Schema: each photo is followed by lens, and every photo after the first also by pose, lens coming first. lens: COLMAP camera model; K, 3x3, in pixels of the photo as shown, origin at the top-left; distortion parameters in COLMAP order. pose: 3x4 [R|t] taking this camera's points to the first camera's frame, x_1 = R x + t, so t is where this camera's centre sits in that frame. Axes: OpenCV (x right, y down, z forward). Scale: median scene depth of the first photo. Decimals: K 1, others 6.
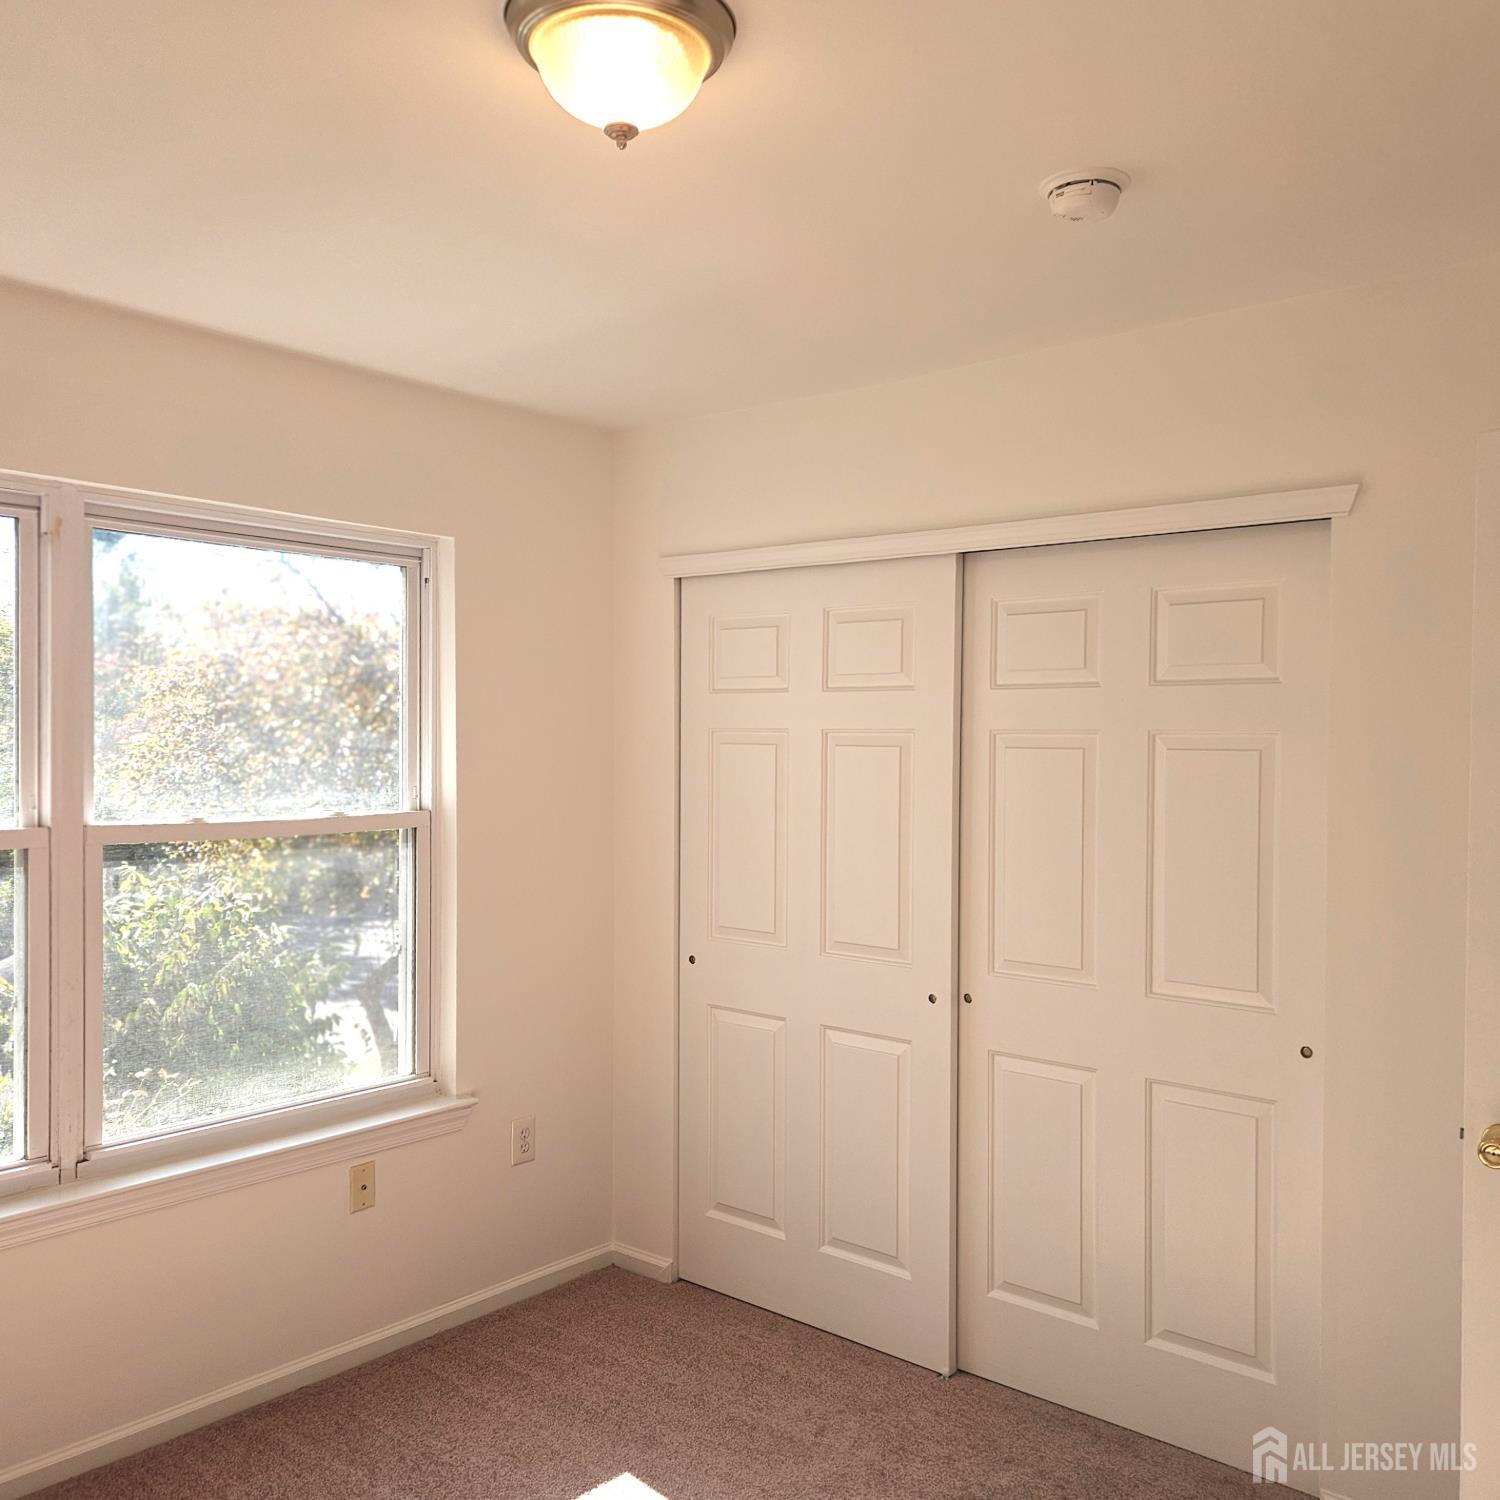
lens RADIAL K [[1366.4, 0, 750.0], [0, 1366.4, 750.0], [0, 0, 1]] dist [0.050833, -0.021327]
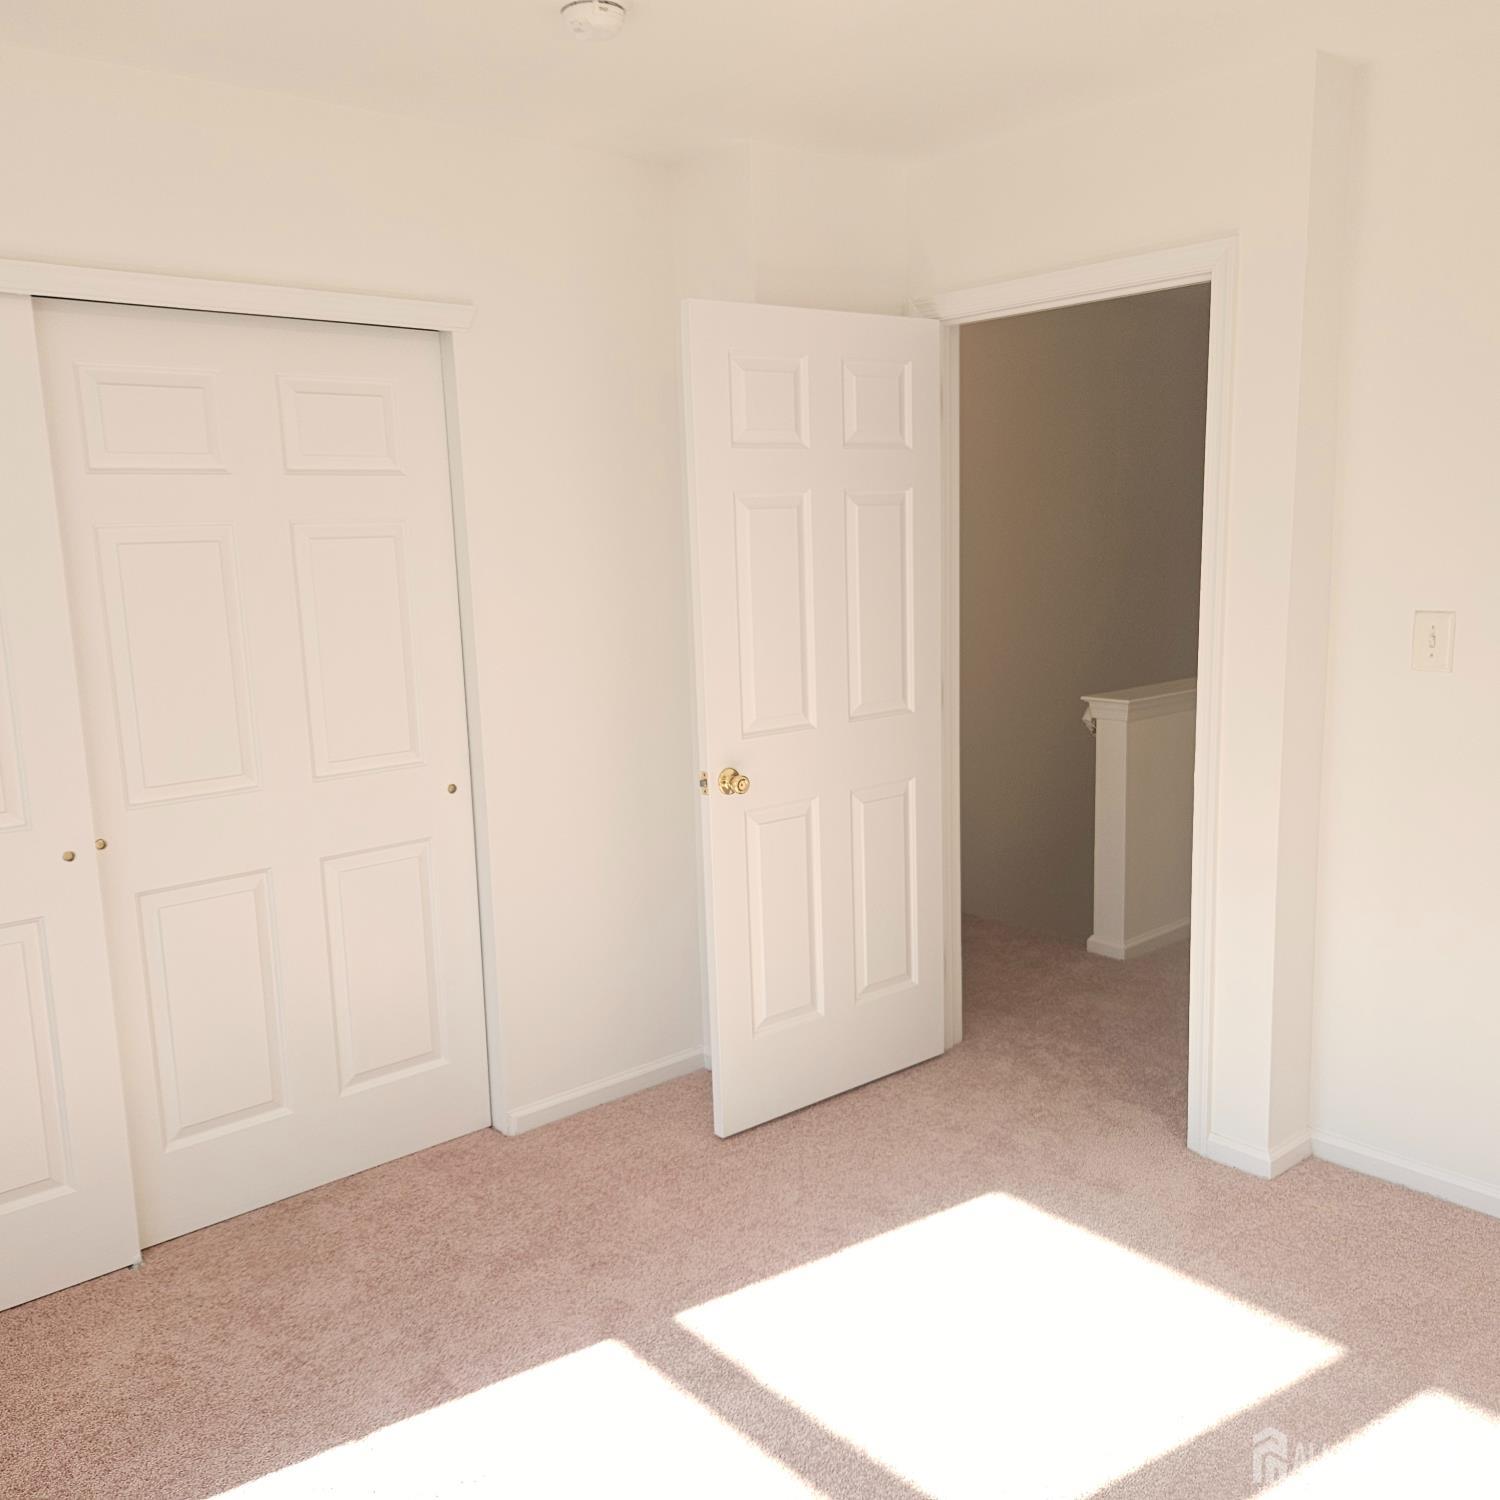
lens RADIAL K [[1366.4, 0, 750.0], [0, 1366.4, 750.0], [0, 0, 1]] dist [0.050833, -0.021327]
pose [[0.155090, -0.174231, 0.972415, -0.608595], [0.040443, 0.984619, 0.169967, -0.005591], [-0.987072, 0.012968, 0.159751, 0.471397]]
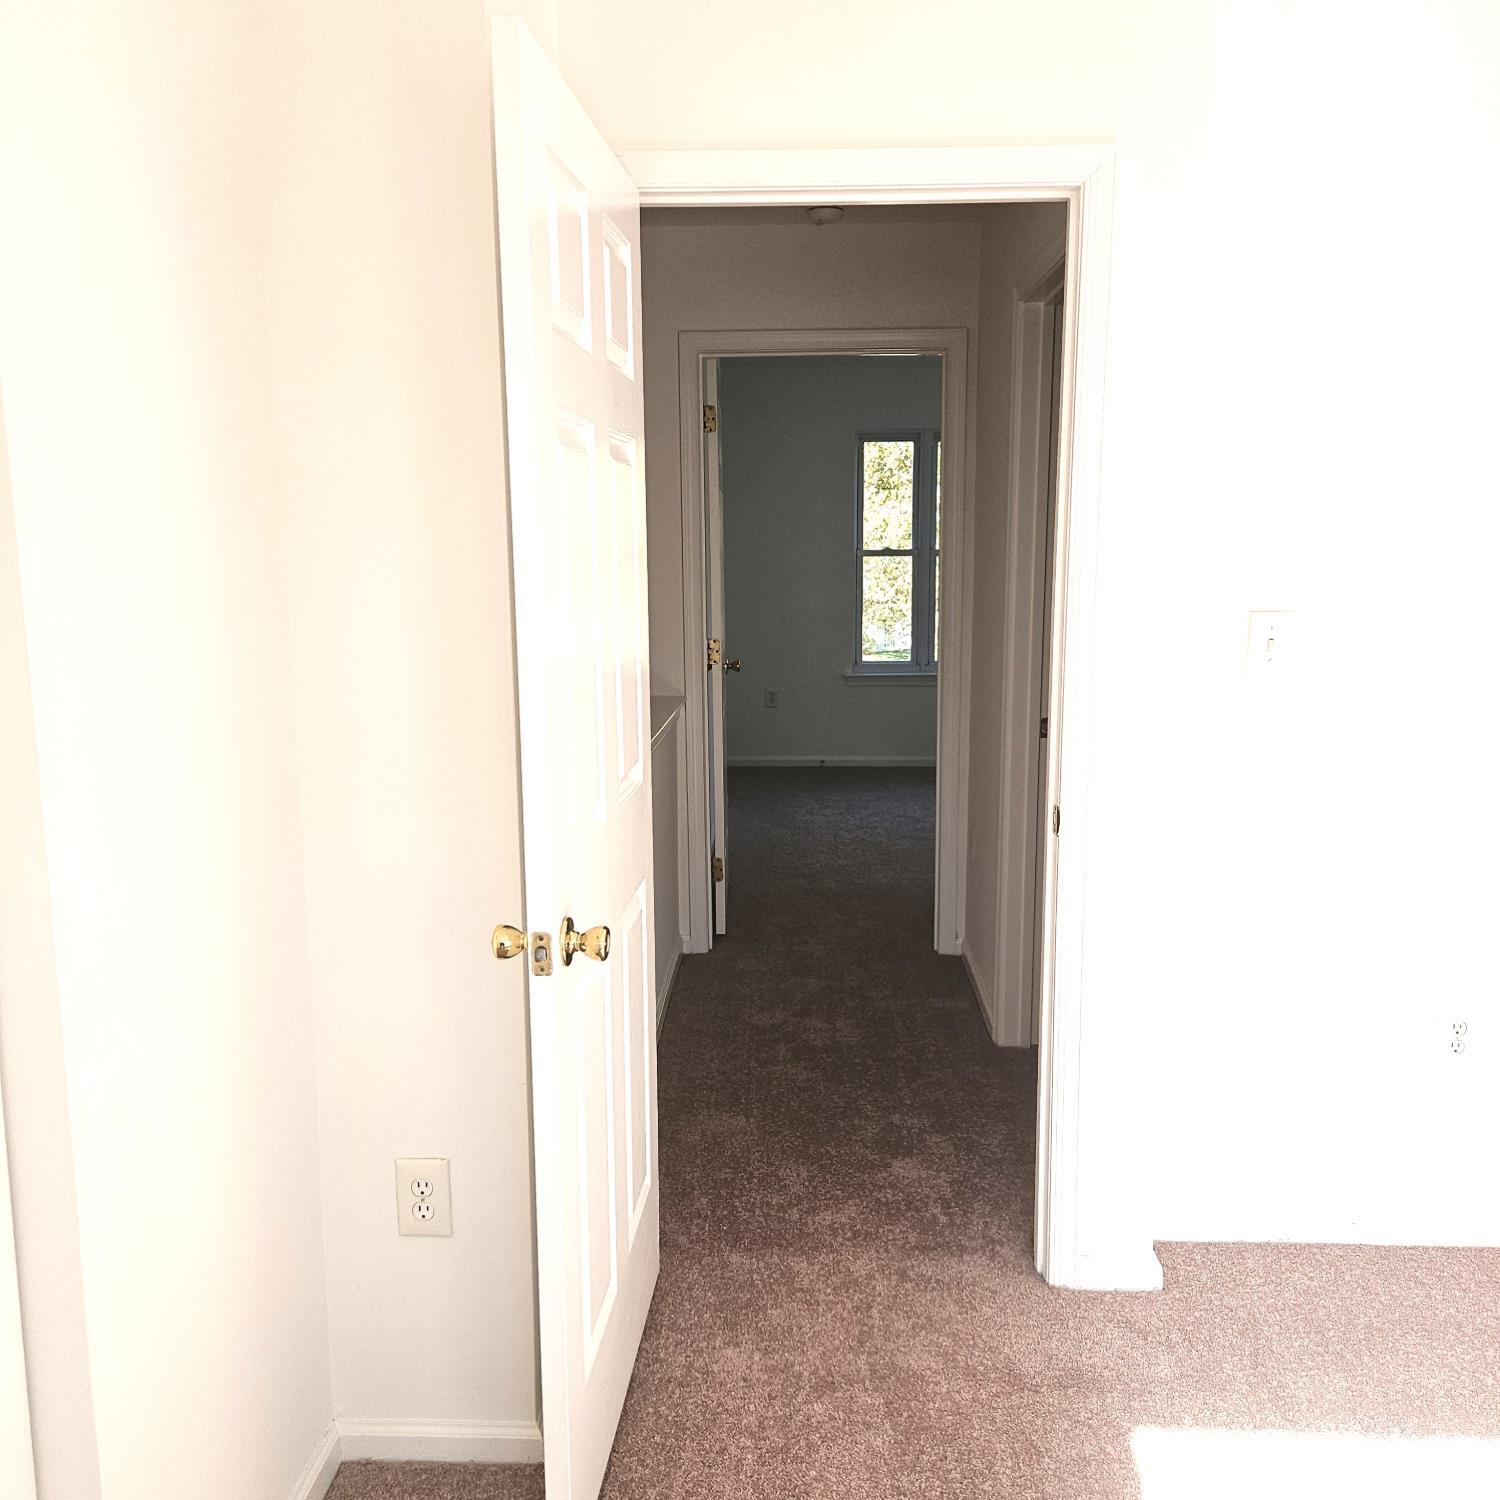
lens RADIAL K [[1366.4, 0, 750.0], [0, 1366.4, 750.0], [0, 0, 1]] dist [0.050833, -0.021327]
pose [[-0.621800, -0.129850, 0.772336, -0.109639], [0.007529, 0.985123, 0.171686, 0.015423], [-0.783140, 0.112570, -0.611572, 0.911702]]
